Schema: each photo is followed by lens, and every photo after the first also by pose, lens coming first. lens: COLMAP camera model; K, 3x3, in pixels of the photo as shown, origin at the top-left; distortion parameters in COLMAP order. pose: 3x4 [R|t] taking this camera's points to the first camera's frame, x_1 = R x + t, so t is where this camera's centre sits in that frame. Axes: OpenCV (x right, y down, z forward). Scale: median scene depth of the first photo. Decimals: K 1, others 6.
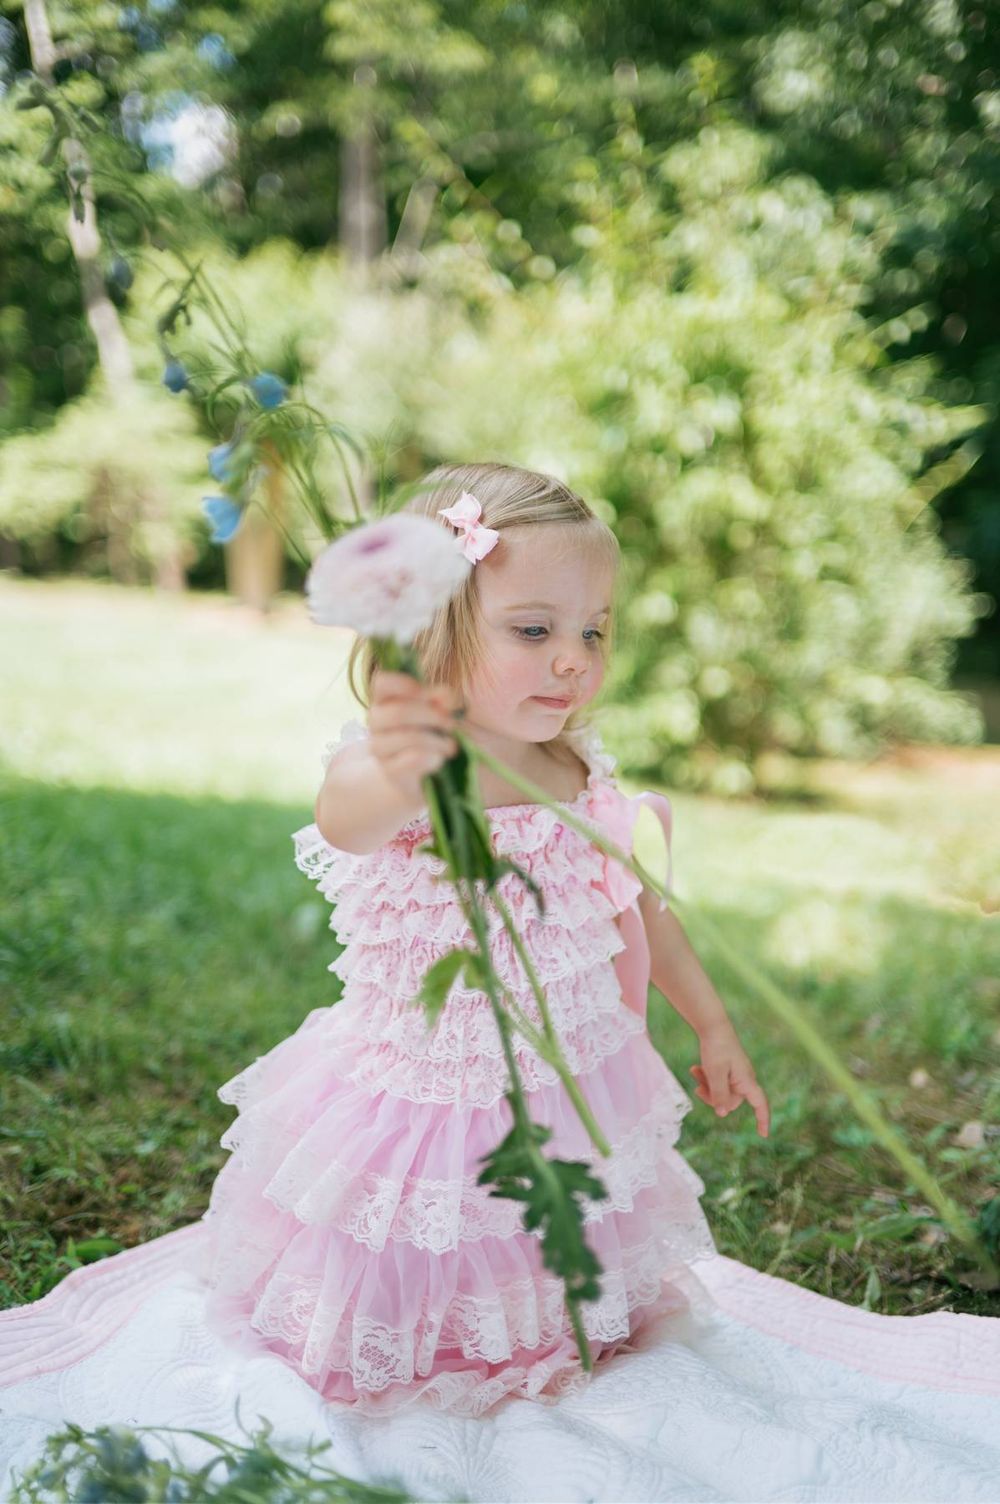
lens RADIAL K [[1575.9, 0, 528.0], [0, 1575.9, 747.9], [0, 0, 1]] dist [0.131571, -0.468256]
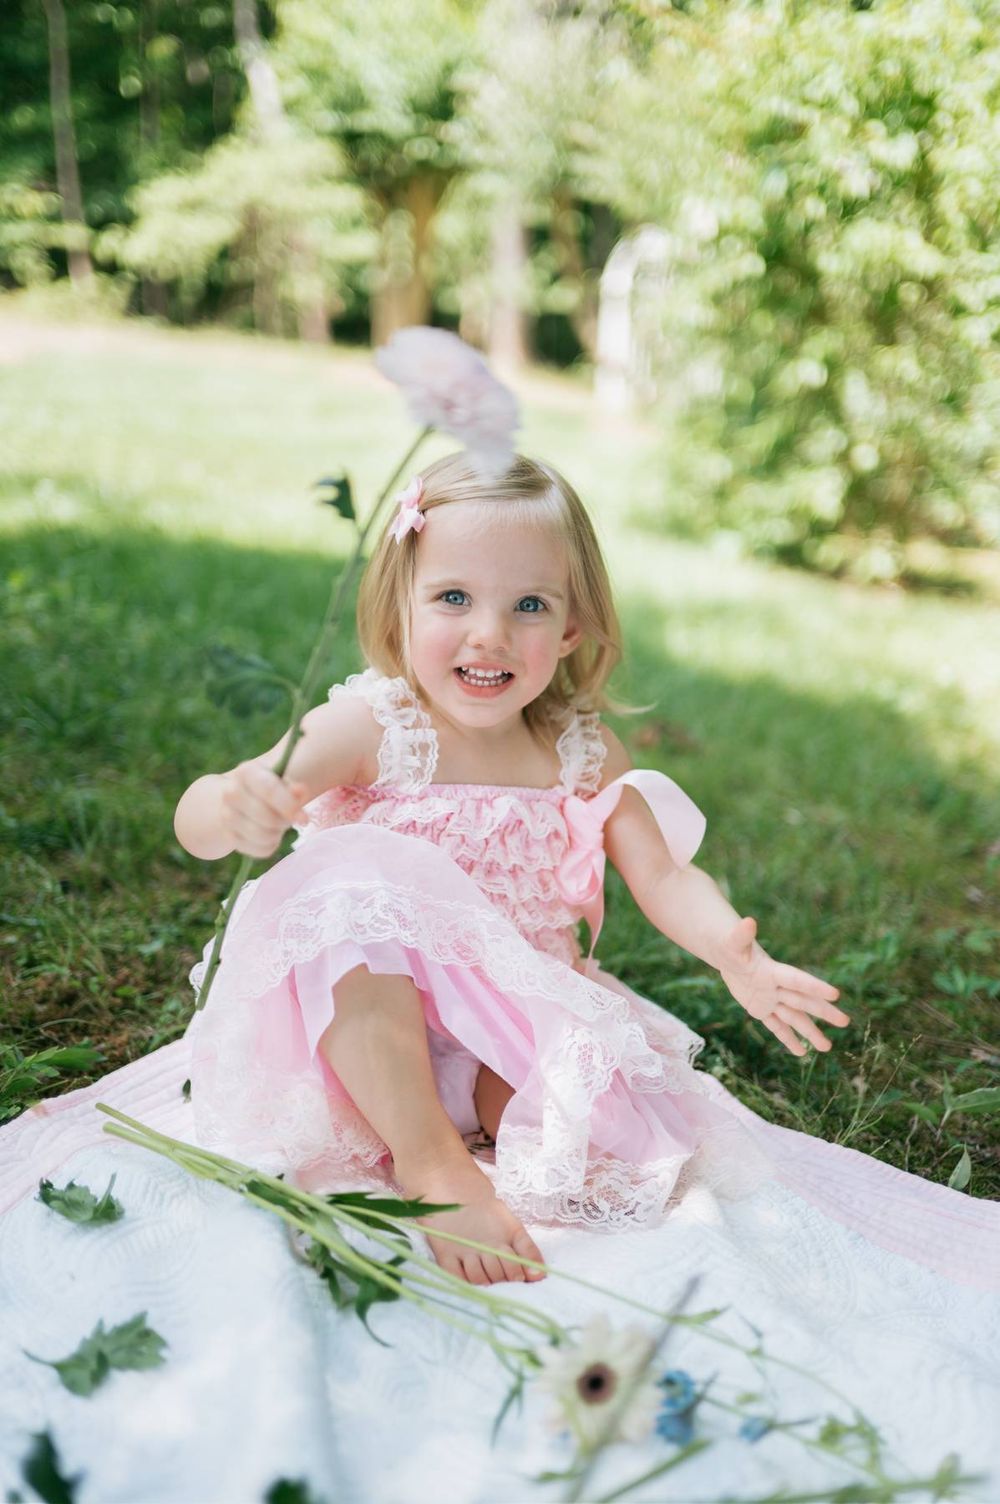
lens RADIAL K [[1447.0, 0, 517.5], [0, 1447.0, 781.8], [0, 0, 1]] dist [-0.009144, 0.008729]
pose [[0.991113, 0.064487, -0.116347, 0.030424], [-0.042531, 0.982345, 0.182180, -0.000303], [0.126041, -0.175613, 0.976357, 0.126961]]
